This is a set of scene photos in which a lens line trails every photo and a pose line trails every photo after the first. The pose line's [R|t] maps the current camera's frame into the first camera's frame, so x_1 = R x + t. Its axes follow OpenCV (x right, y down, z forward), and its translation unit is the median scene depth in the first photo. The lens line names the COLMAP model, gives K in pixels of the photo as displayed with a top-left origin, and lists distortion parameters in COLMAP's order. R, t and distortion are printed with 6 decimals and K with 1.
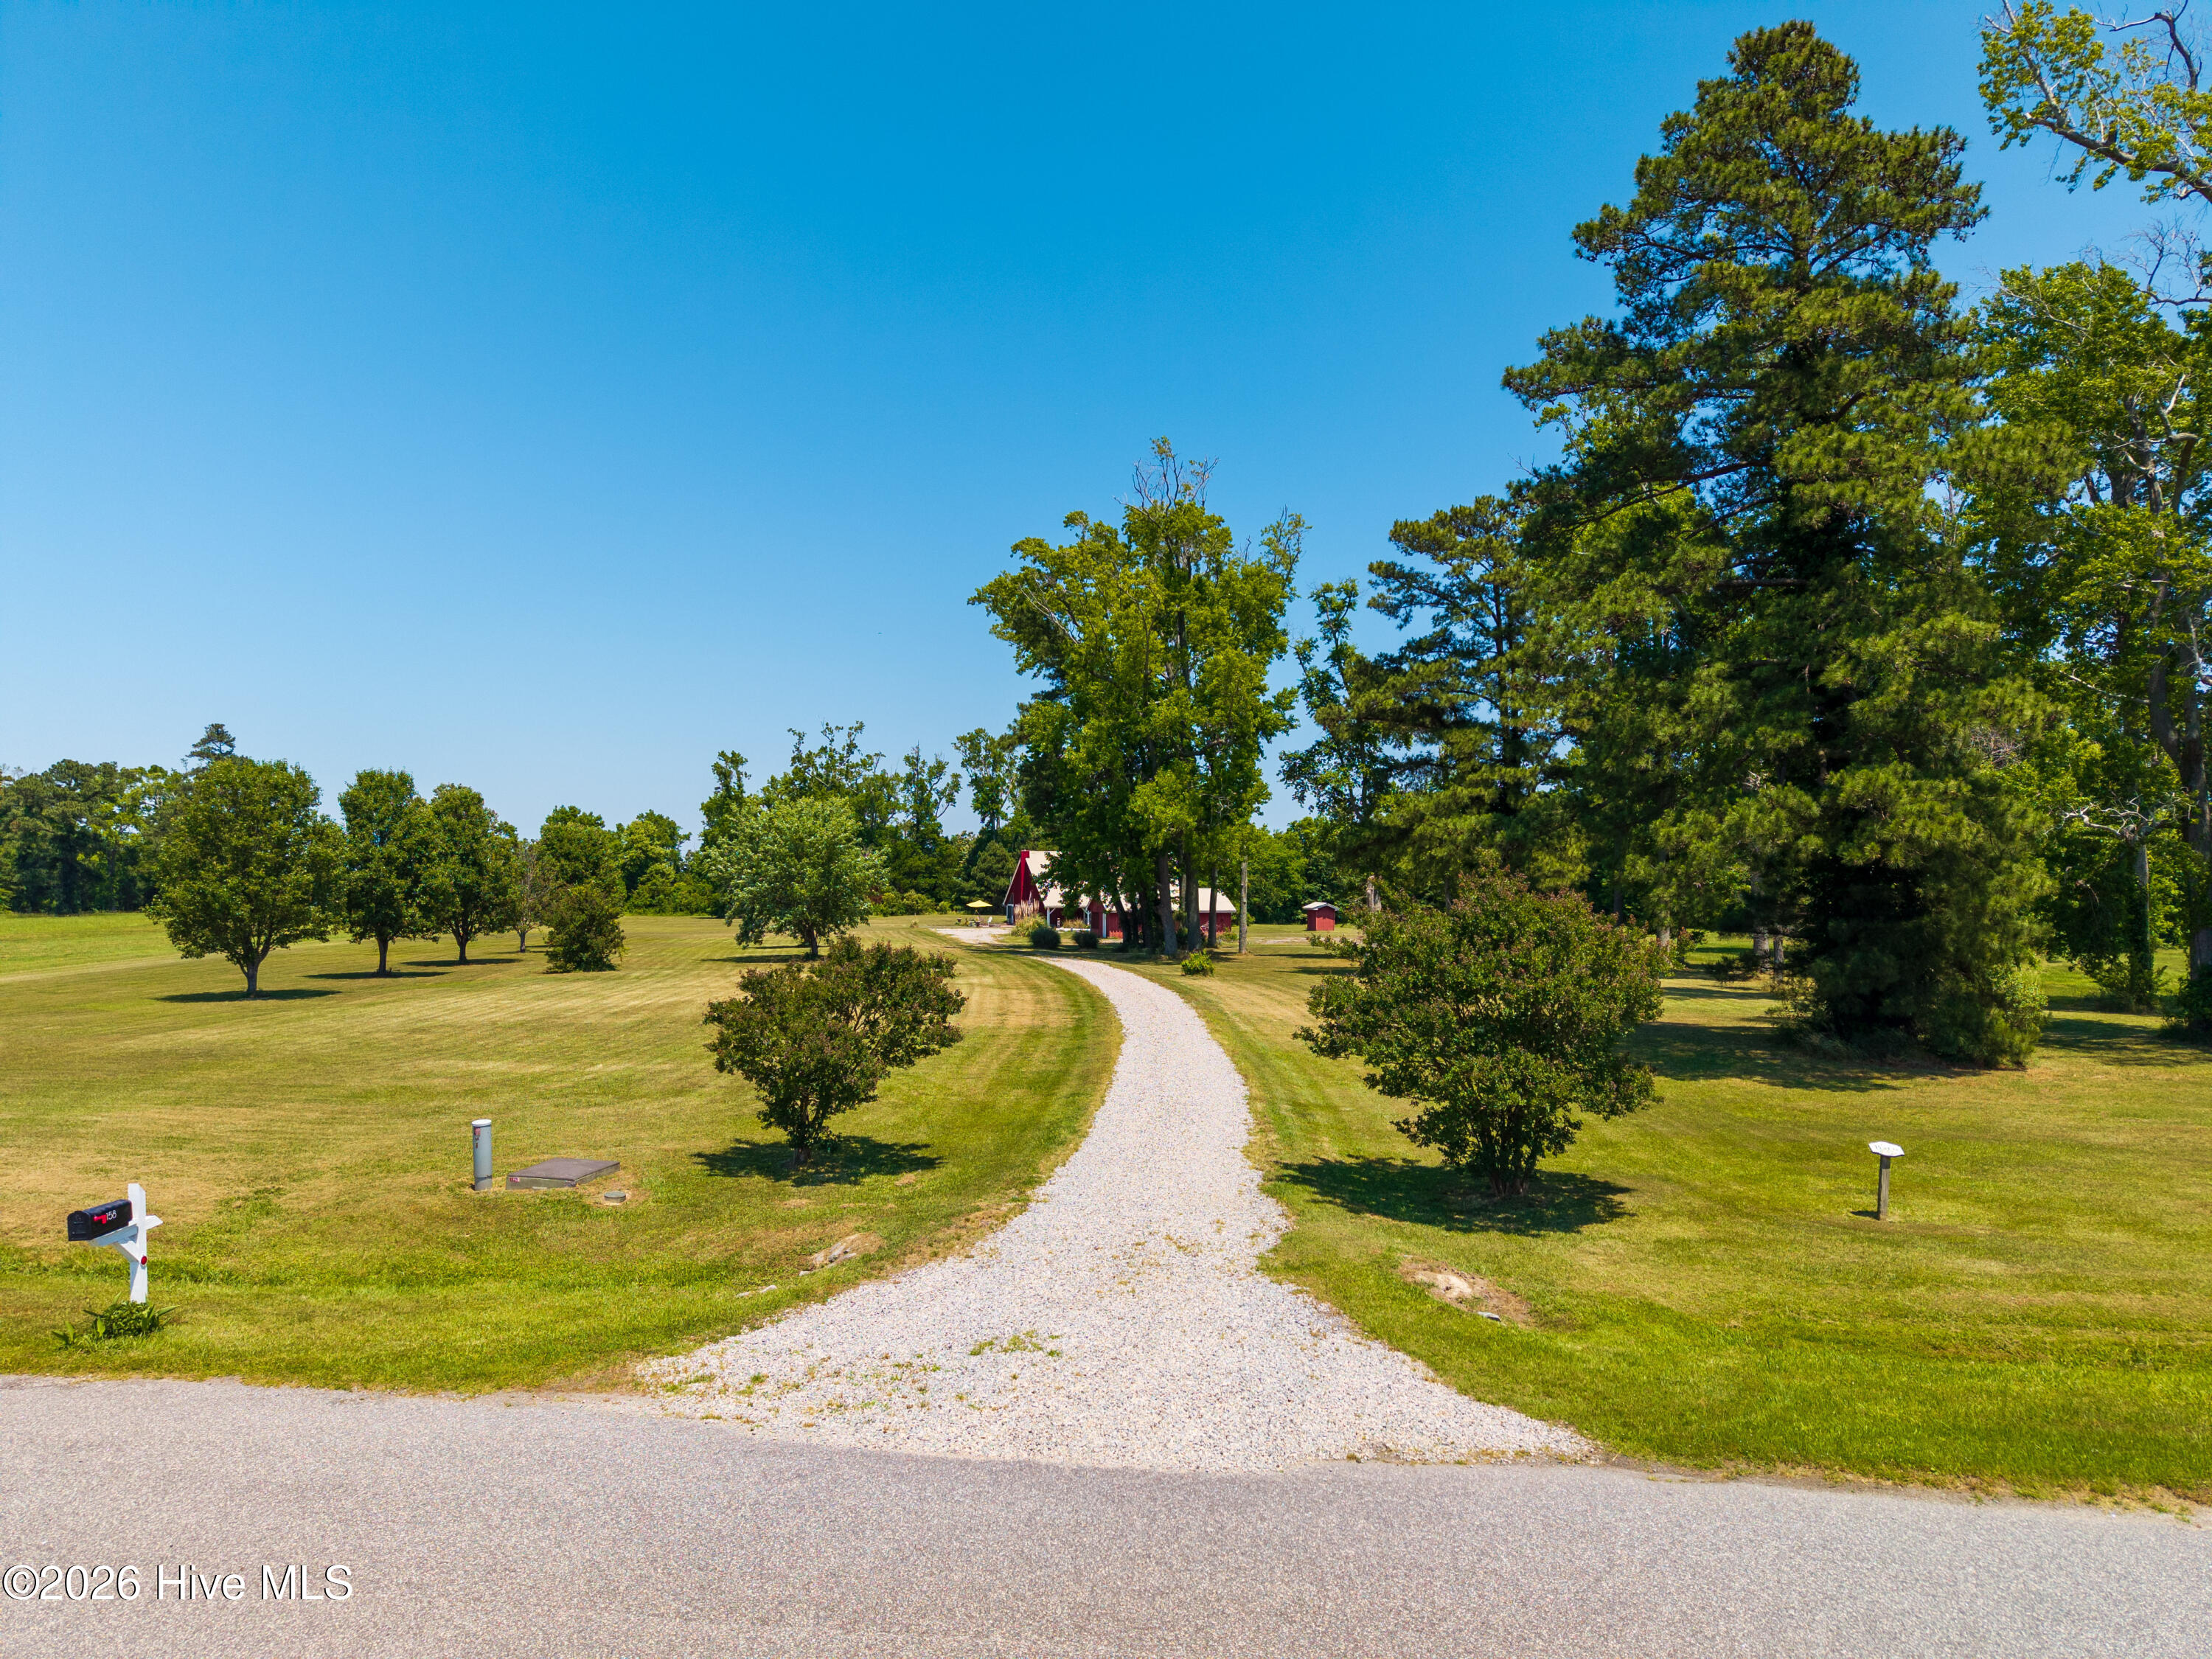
lens RADIAL K [[1473.2, 0, 1115.4], [0, 1473.2, 838.1], [0, 0, 1]] dist [0.032365, -0.030932]
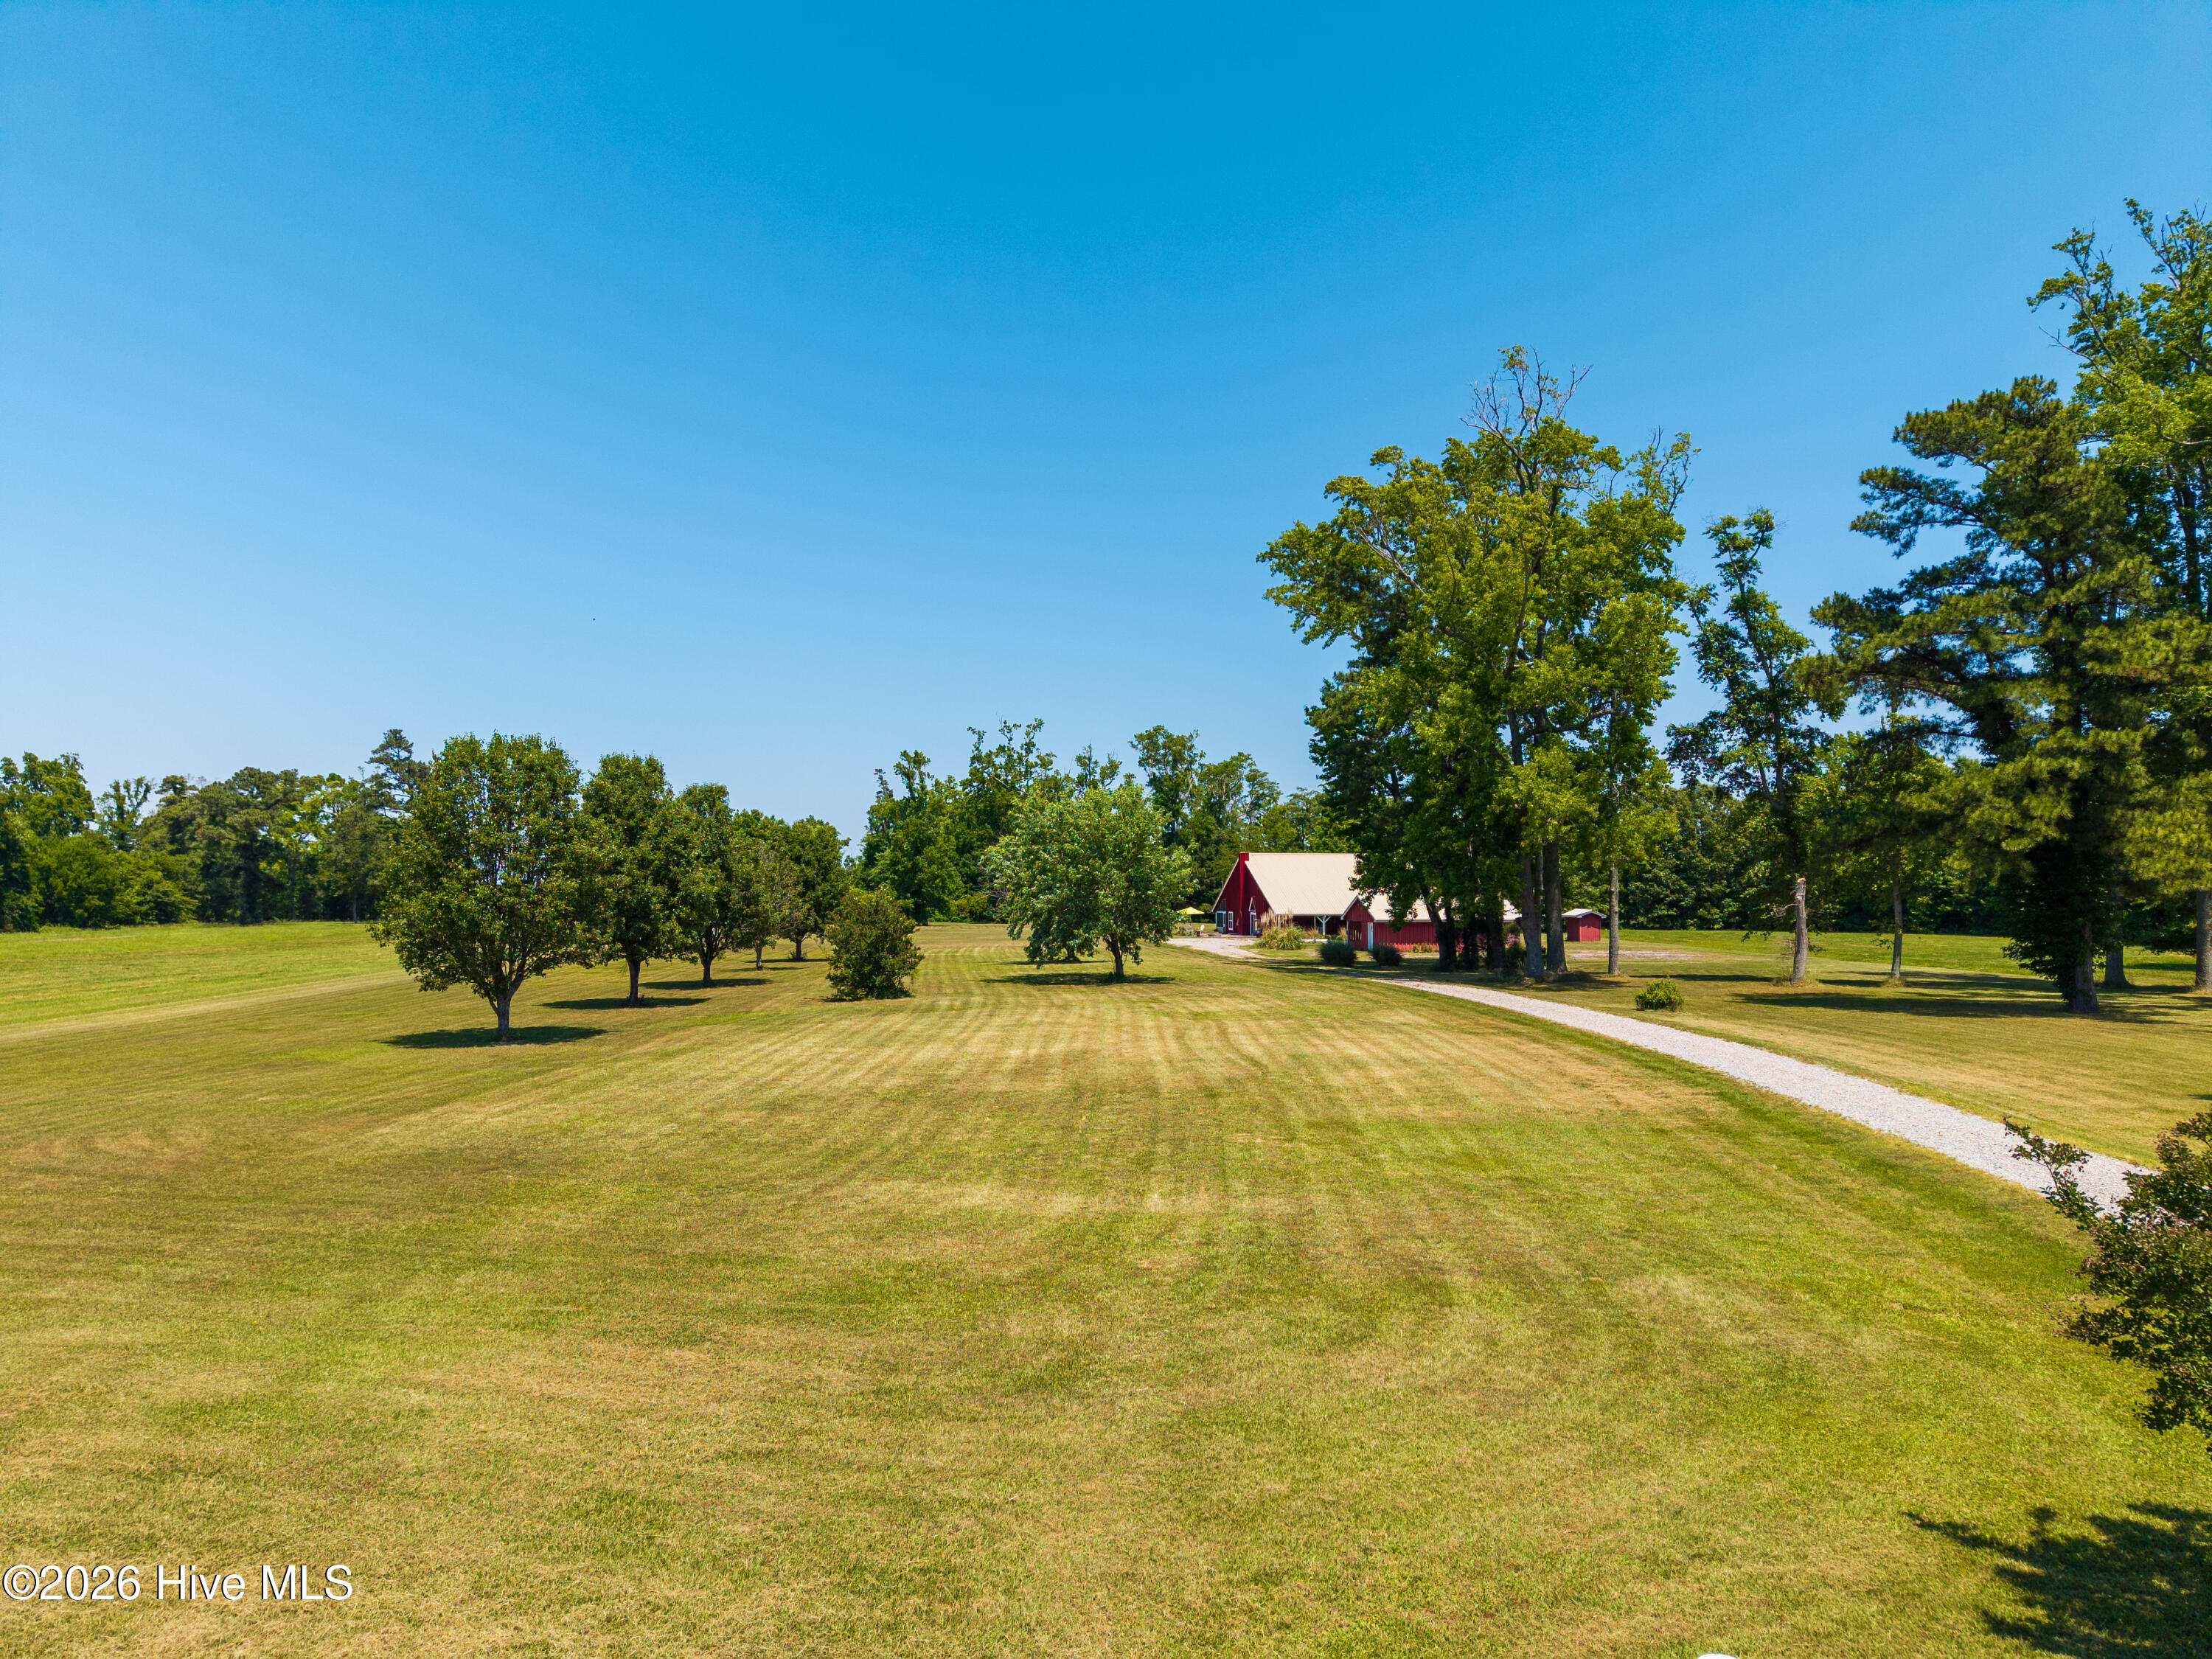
lens RADIAL K [[1473.2, 0, 1110.8], [0, 1473.2, 830.0], [0, 0, 1]] dist [0.032365, -0.030932]
pose [[0.996306, -0.007338, -0.085564, -0.126029], [0.006572, 0.999936, -0.009234, 0.004515], [0.085626, 0.008637, 0.996290, 0.162732]]
